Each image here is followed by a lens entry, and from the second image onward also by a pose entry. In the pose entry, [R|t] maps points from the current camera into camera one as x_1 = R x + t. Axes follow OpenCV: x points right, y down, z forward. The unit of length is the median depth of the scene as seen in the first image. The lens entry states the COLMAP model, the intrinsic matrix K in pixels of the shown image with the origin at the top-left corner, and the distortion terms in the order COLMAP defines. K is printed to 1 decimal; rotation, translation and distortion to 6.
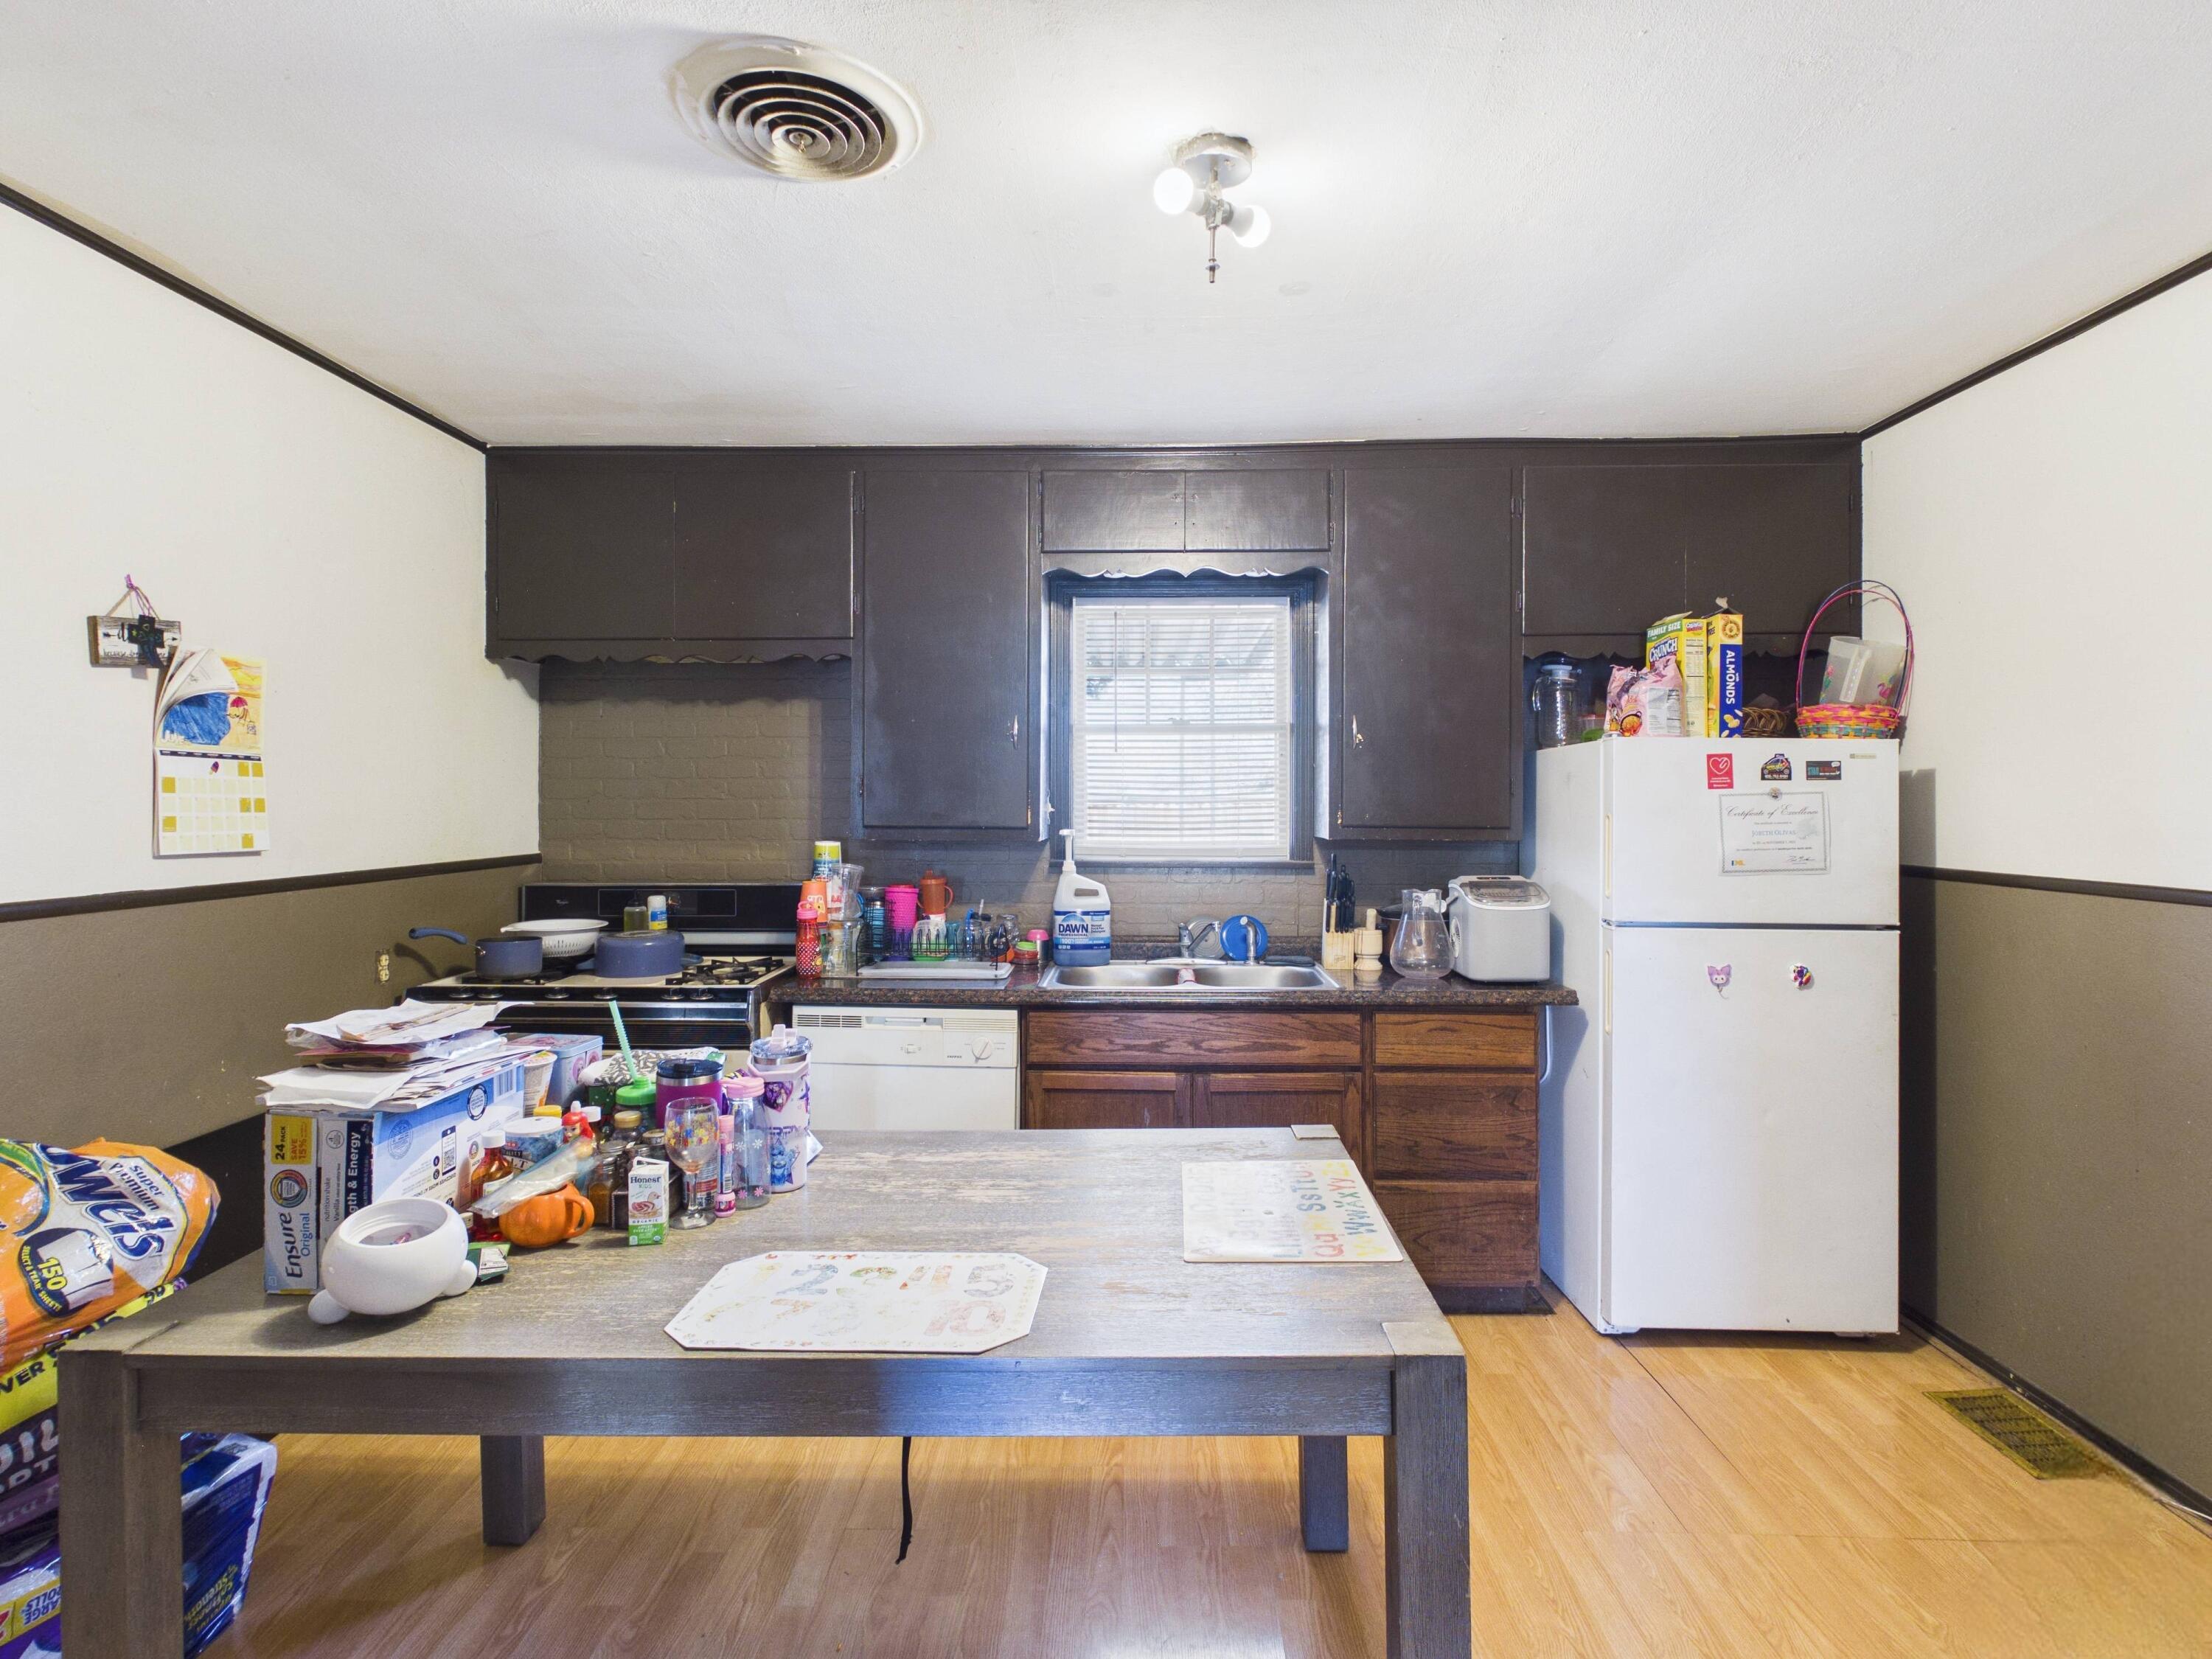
lens RADIAL K [[1089.3, 0, 1103.9], [0, 1089.3, 813.3], [0, 0, 1]] dist [-0.003685, -0.000483]
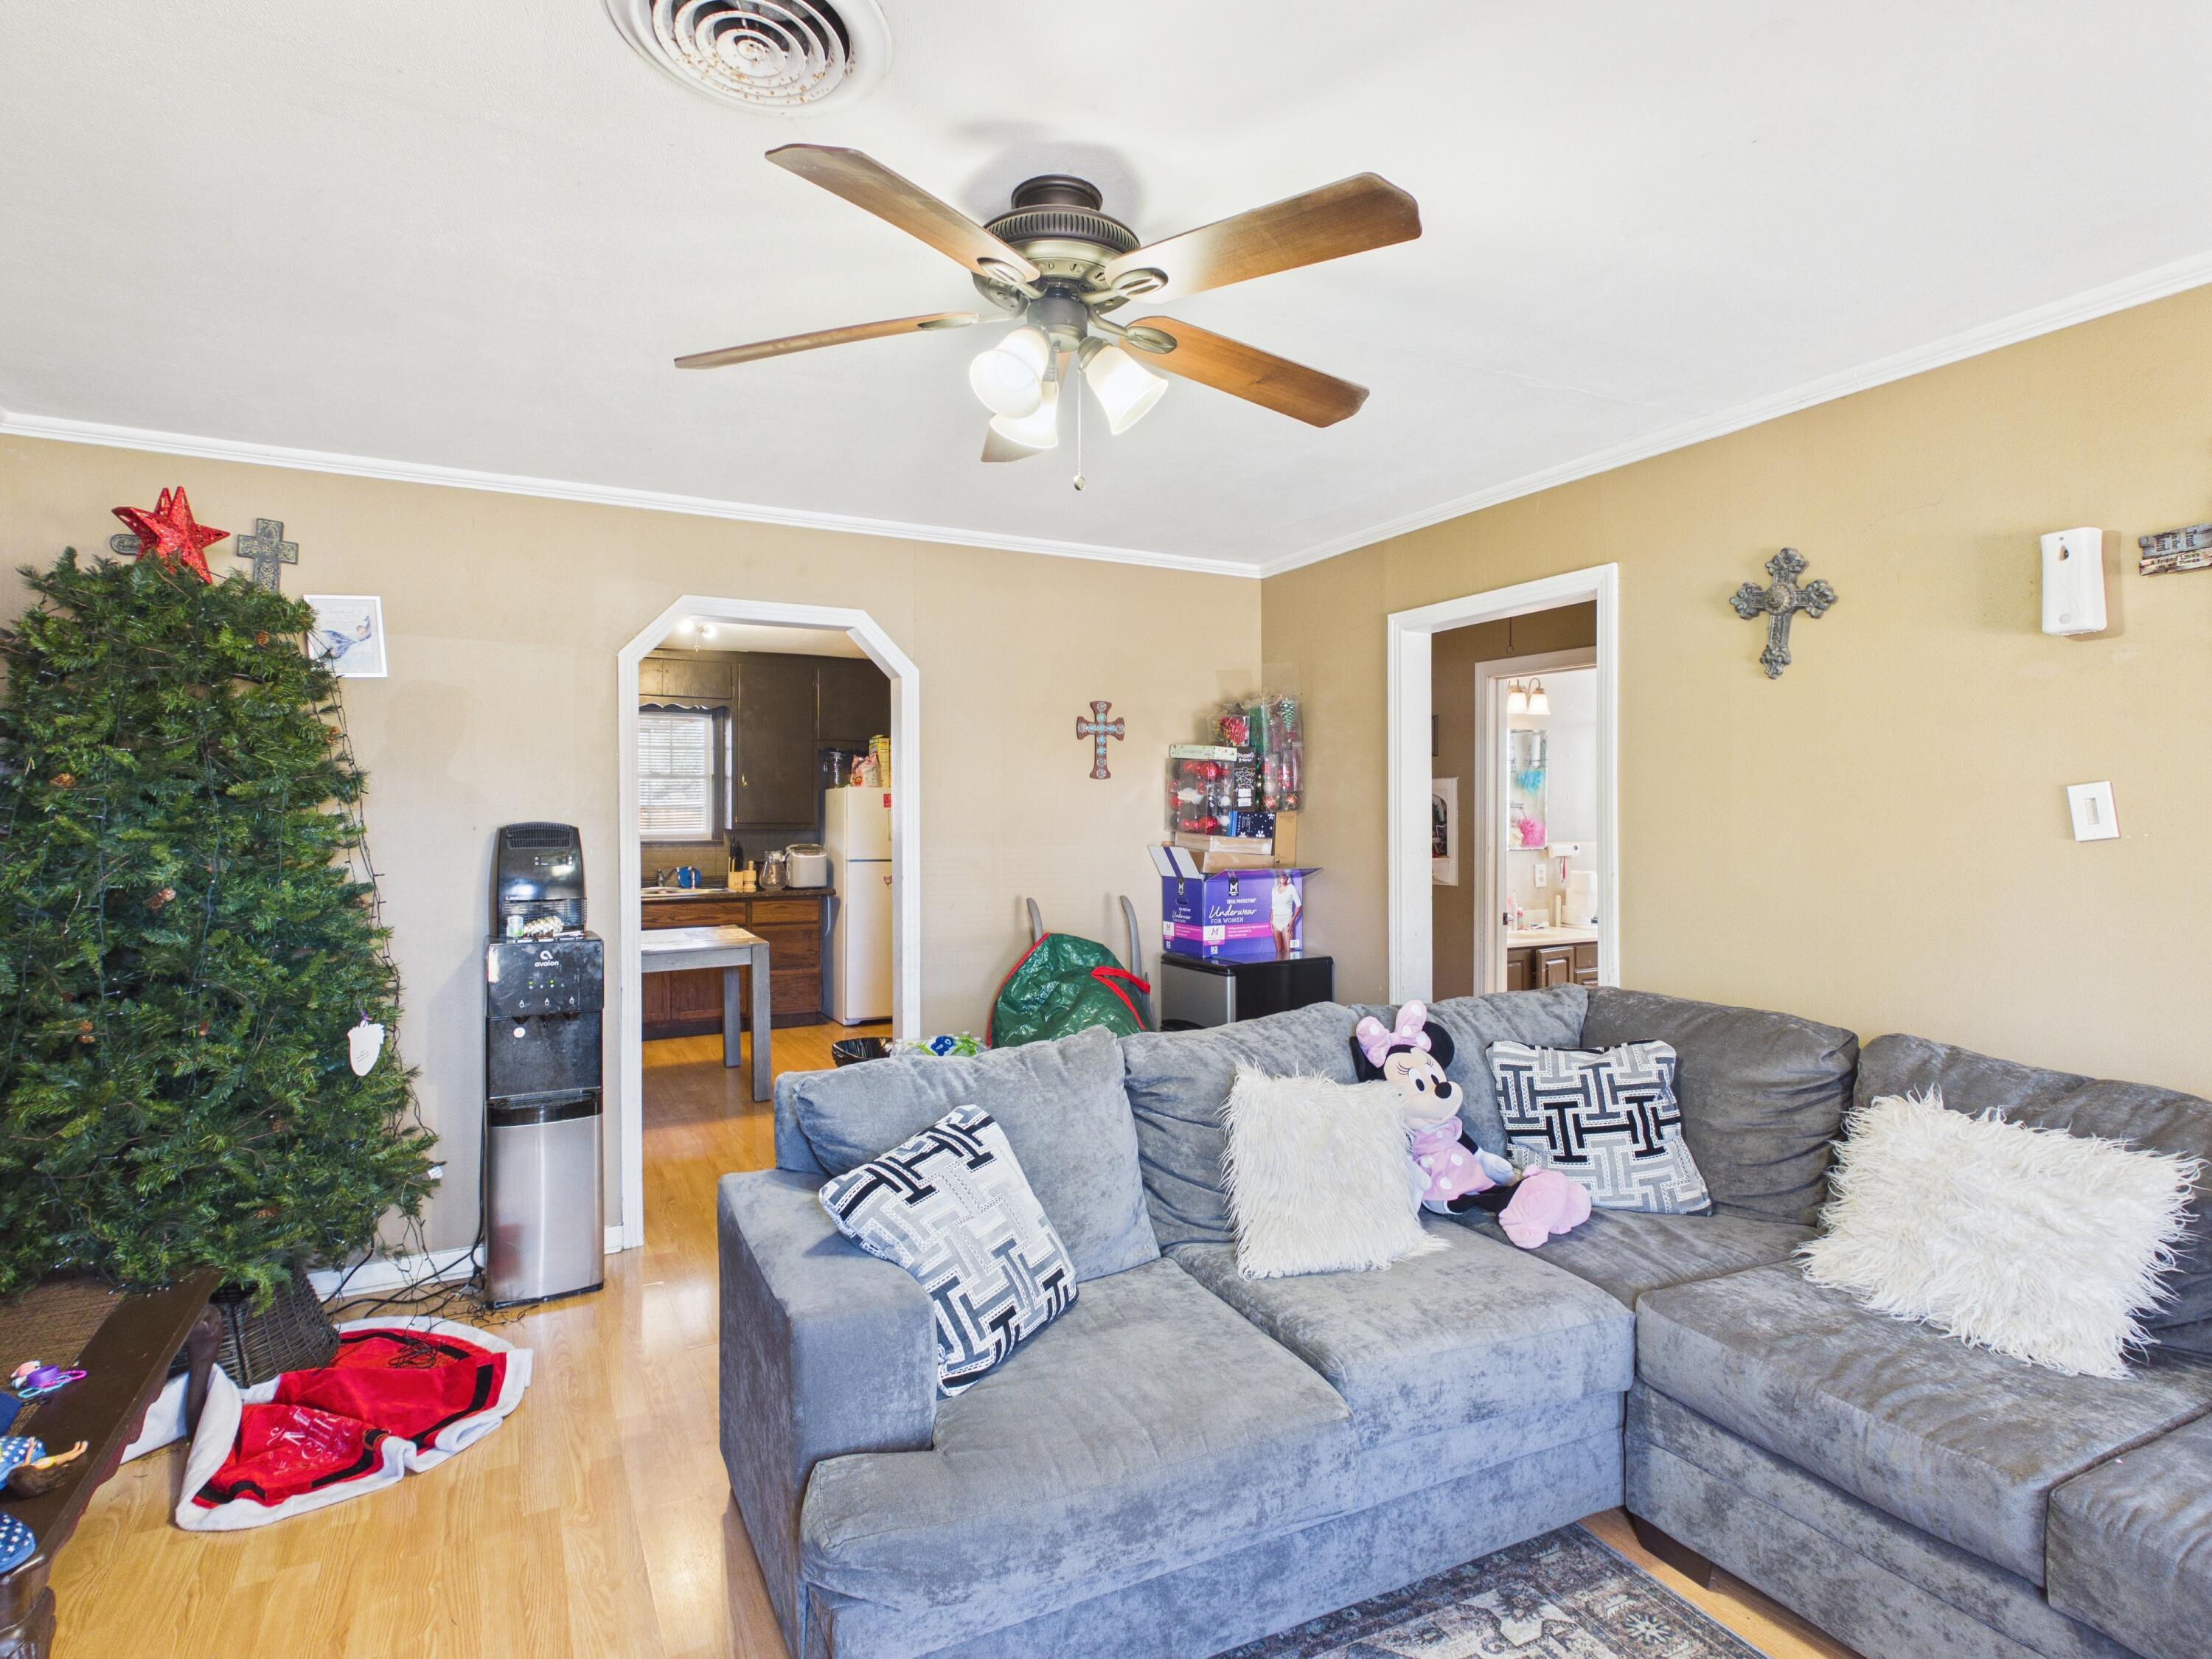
lens RADIAL K [[1089.3, 0, 1103.9], [0, 1089.3, 813.3], [0, 0, 1]] dist [-0.003685, -0.000483]
pose [[0.856953, 0.001918, 0.515390, -0.287137], [0.002297, 0.999969, -0.007540, 0.010152], [-0.515389, 0.007646, 0.856922, -1.294878]]
